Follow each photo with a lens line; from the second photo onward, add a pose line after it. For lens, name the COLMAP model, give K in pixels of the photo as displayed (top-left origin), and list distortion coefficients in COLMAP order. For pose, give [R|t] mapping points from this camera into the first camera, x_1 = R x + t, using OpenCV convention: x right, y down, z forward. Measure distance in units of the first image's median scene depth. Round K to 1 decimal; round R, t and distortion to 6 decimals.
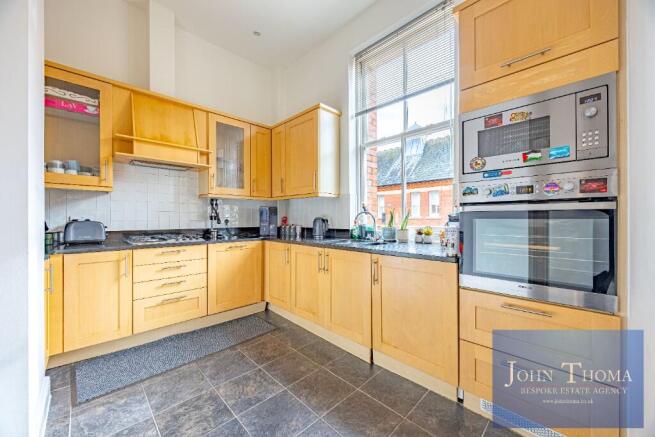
lens RADIAL K [[251.4, 0, 326.0], [0, 251.4, 217.2], [0, 0, 1]] dist [0.003031, 0.000185]
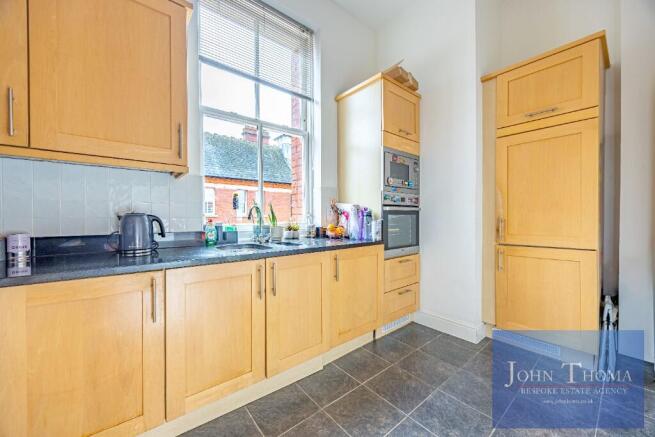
lens RADIAL K [[251.4, 0, 326.1], [0, 251.4, 220.3], [0, 0, 1]] dist [0.003031, 0.000185]
pose [[0.080725, -0.010375, 0.996682, -1.011691], [-0.000548, 0.999945, 0.010453, 0.025090], [-0.996736, -0.001390, 0.080715, 1.228906]]
